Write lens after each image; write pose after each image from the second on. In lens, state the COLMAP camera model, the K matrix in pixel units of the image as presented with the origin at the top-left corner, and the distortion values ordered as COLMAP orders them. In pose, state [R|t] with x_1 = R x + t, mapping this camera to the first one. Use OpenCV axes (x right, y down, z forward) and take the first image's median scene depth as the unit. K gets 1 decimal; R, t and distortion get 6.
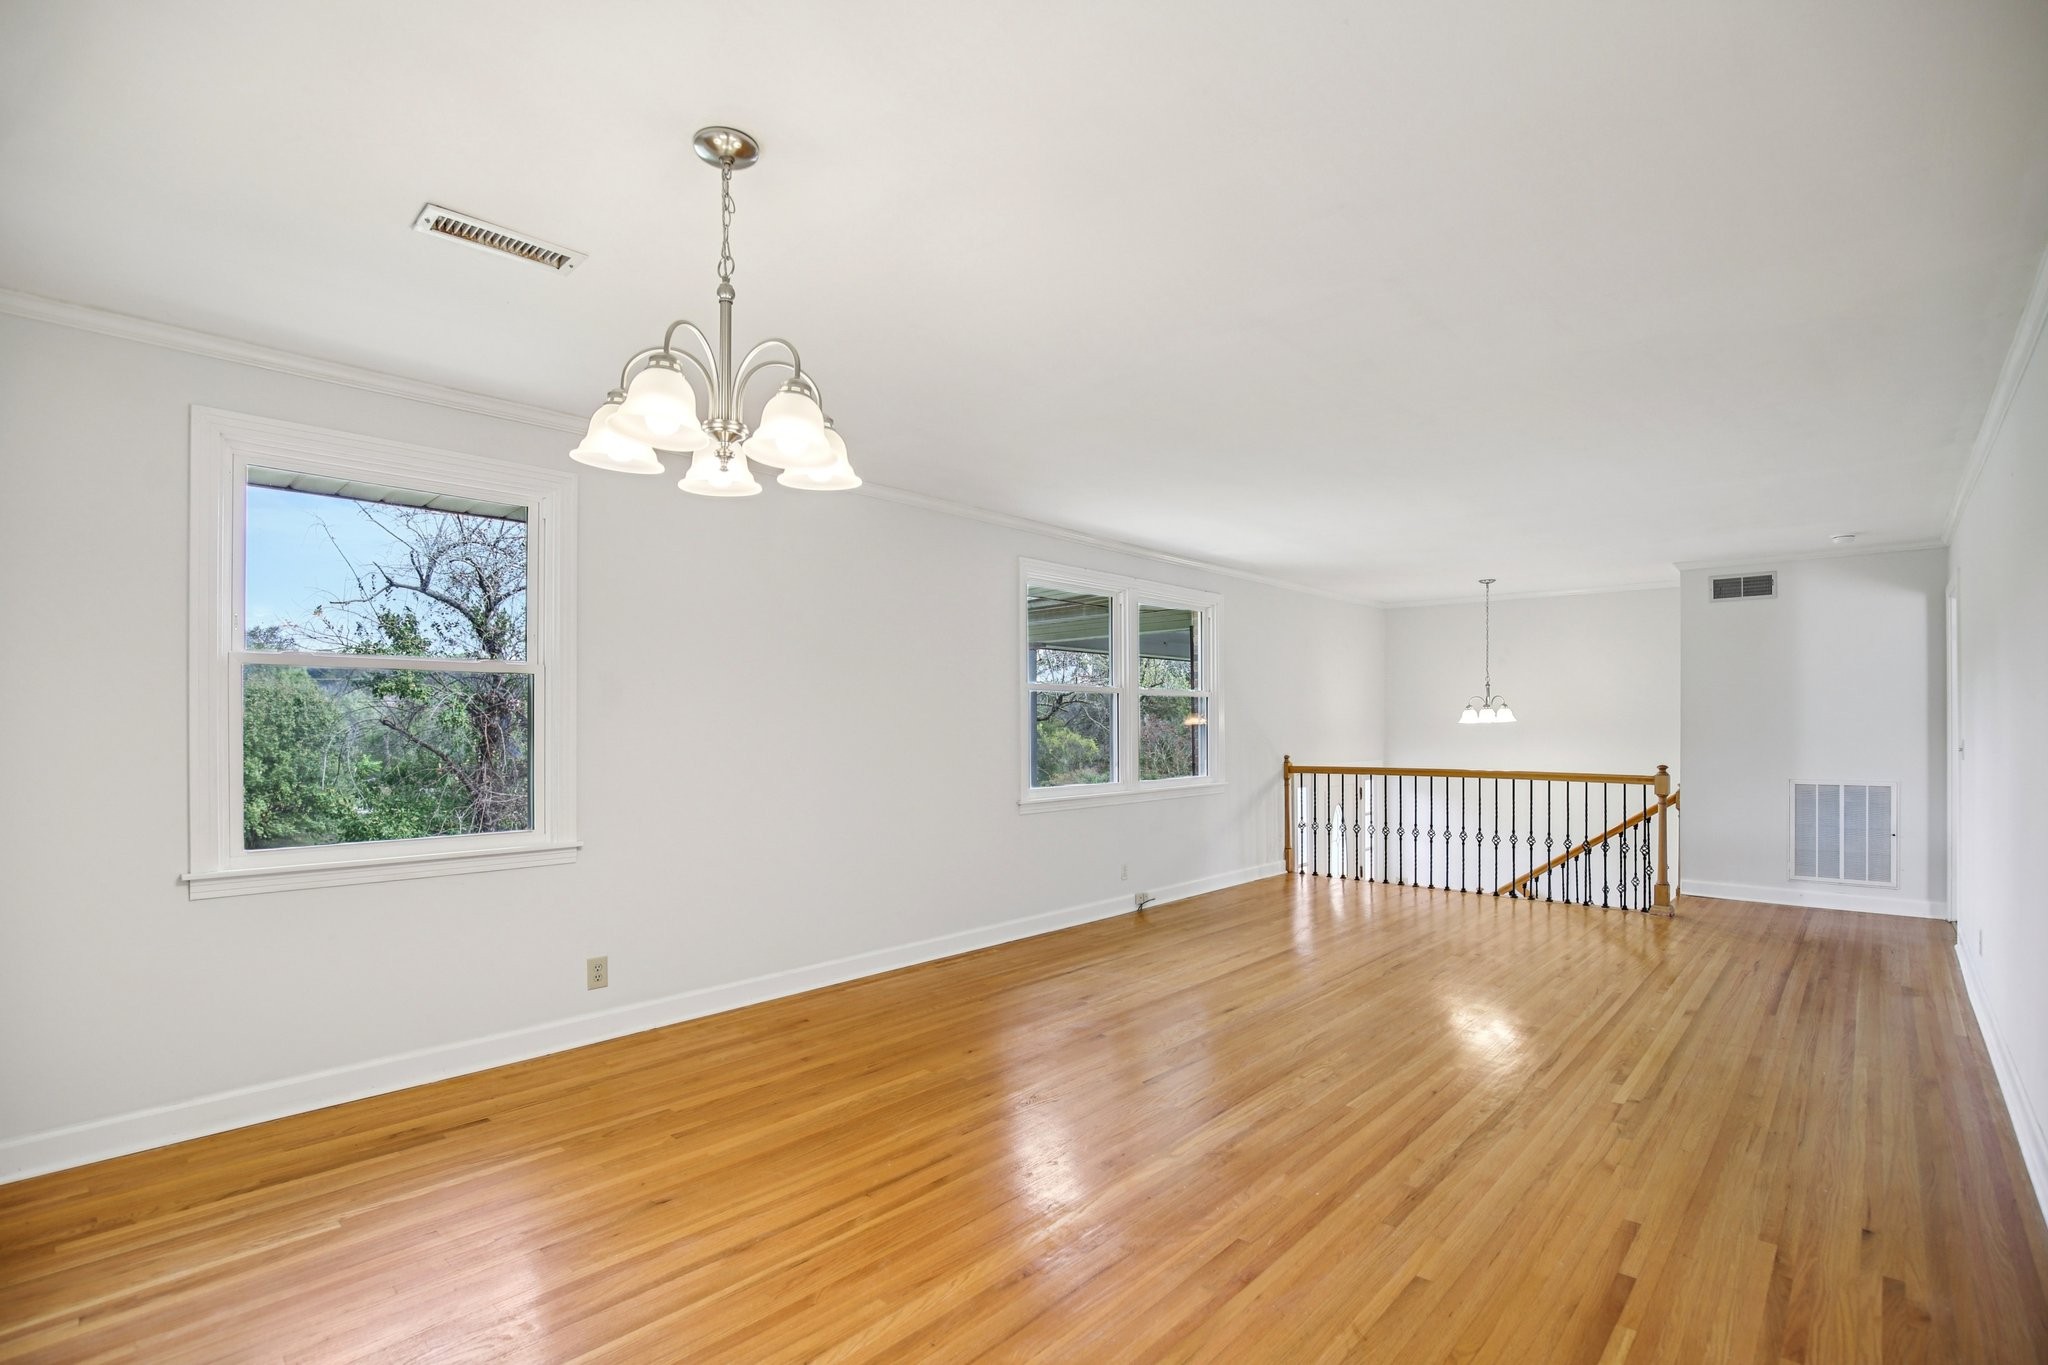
lens RADIAL K [[942.3, 0, 1021.5], [0, 942.3, 721.8], [0, 0, 1]] dist [-0.001056, -0.000368]
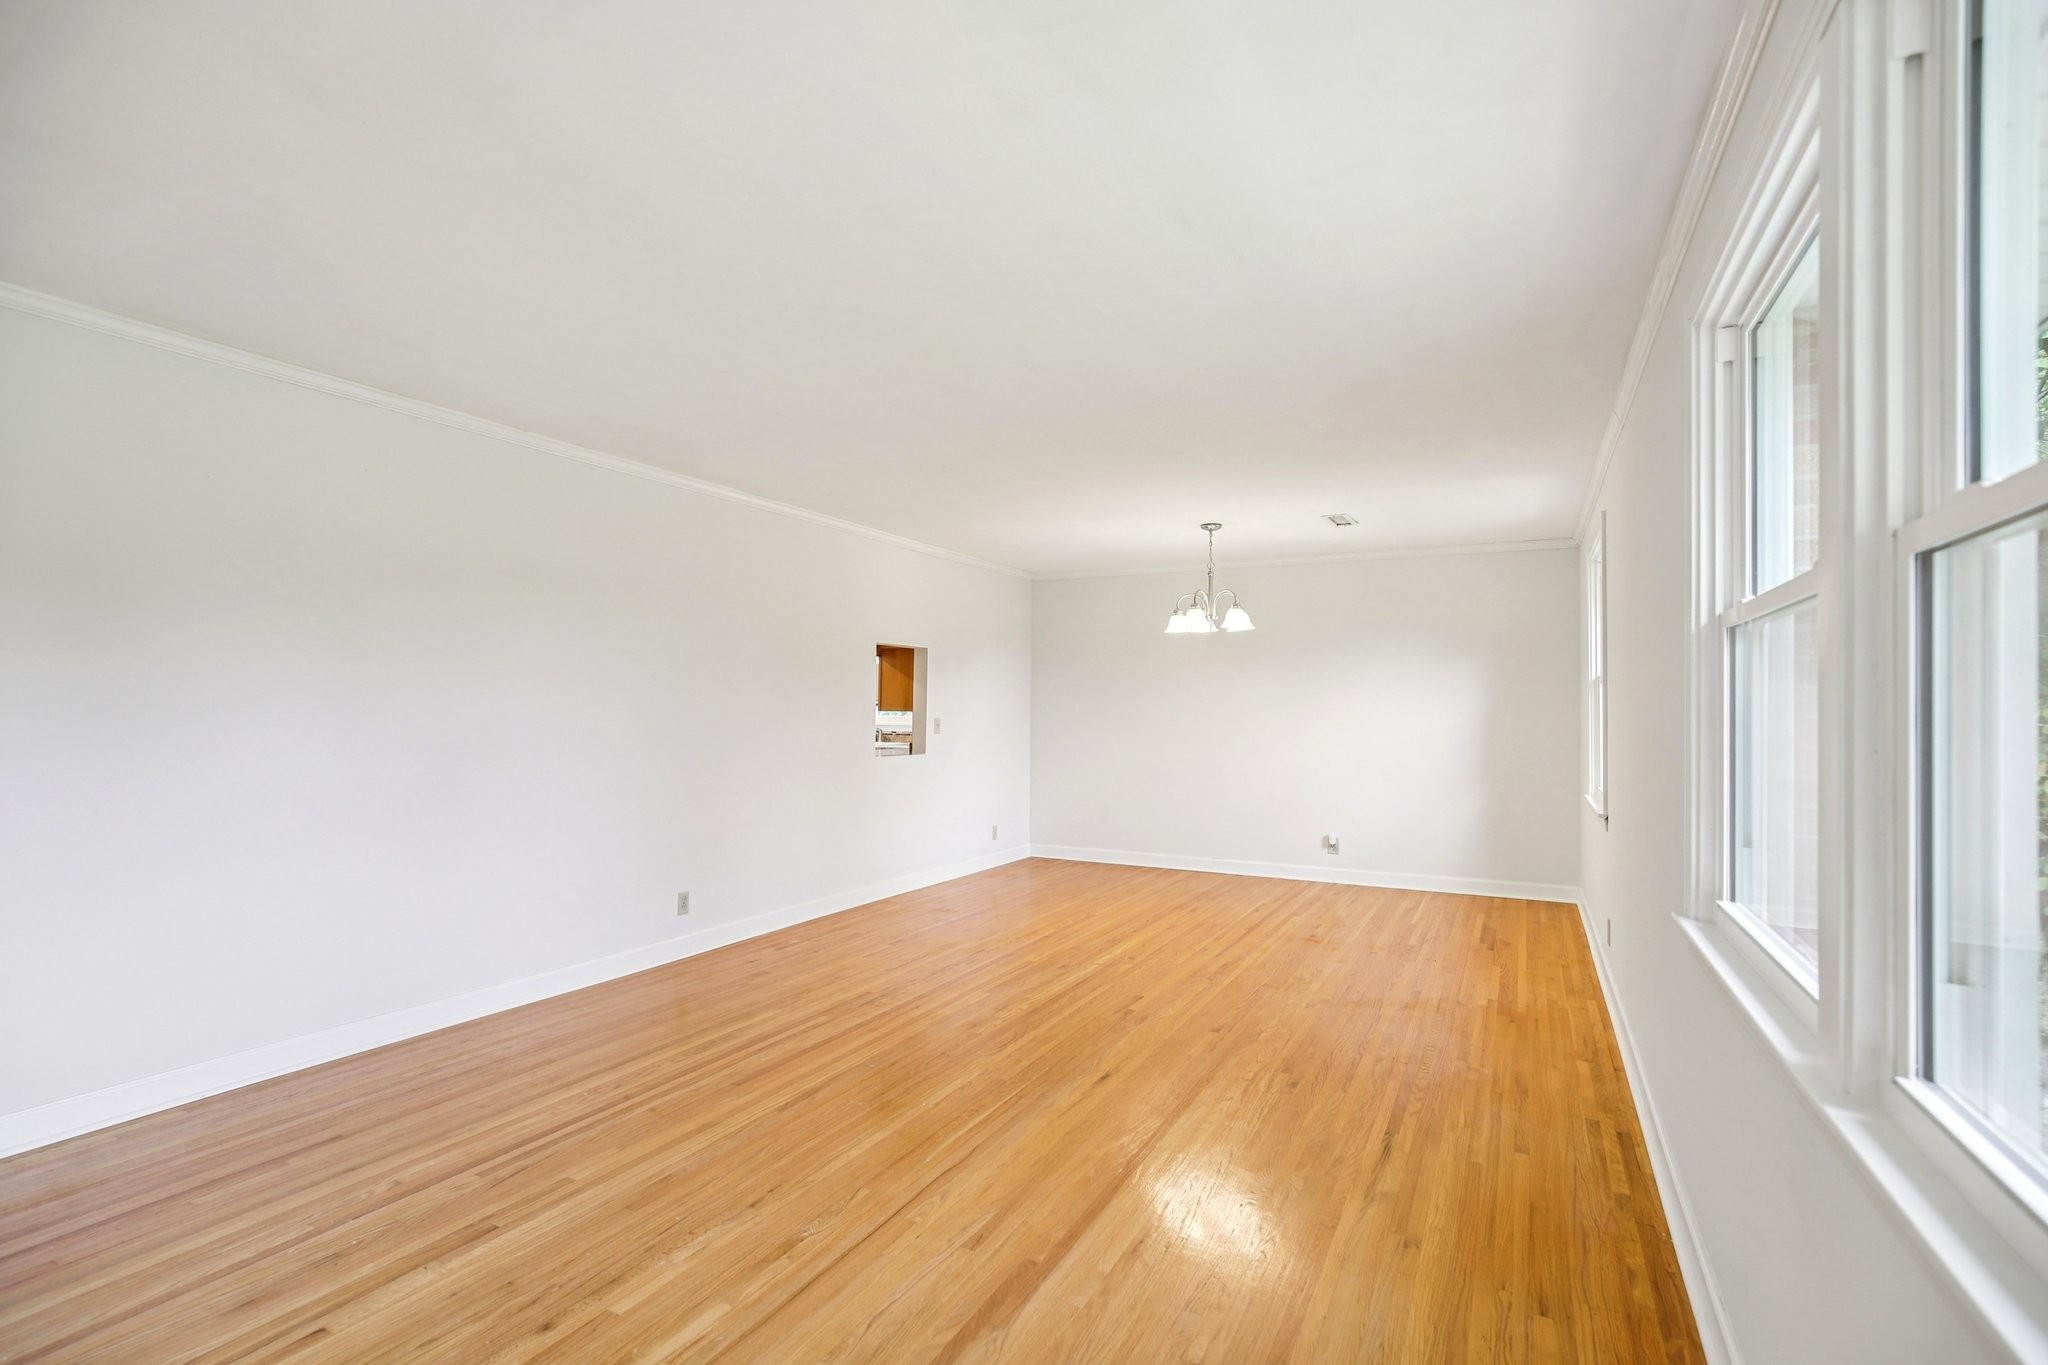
lens RADIAL K [[942.3, 0, 1021.5], [0, 942.3, 721.8], [0, 0, 1]] dist [-0.001056, -0.000368]
pose [[-0.963912, -0.006136, -0.266150, 0.474477], [-0.007205, 0.999969, 0.003040, 0.007449], [0.266123, 0.004848, -0.963927, 1.654631]]
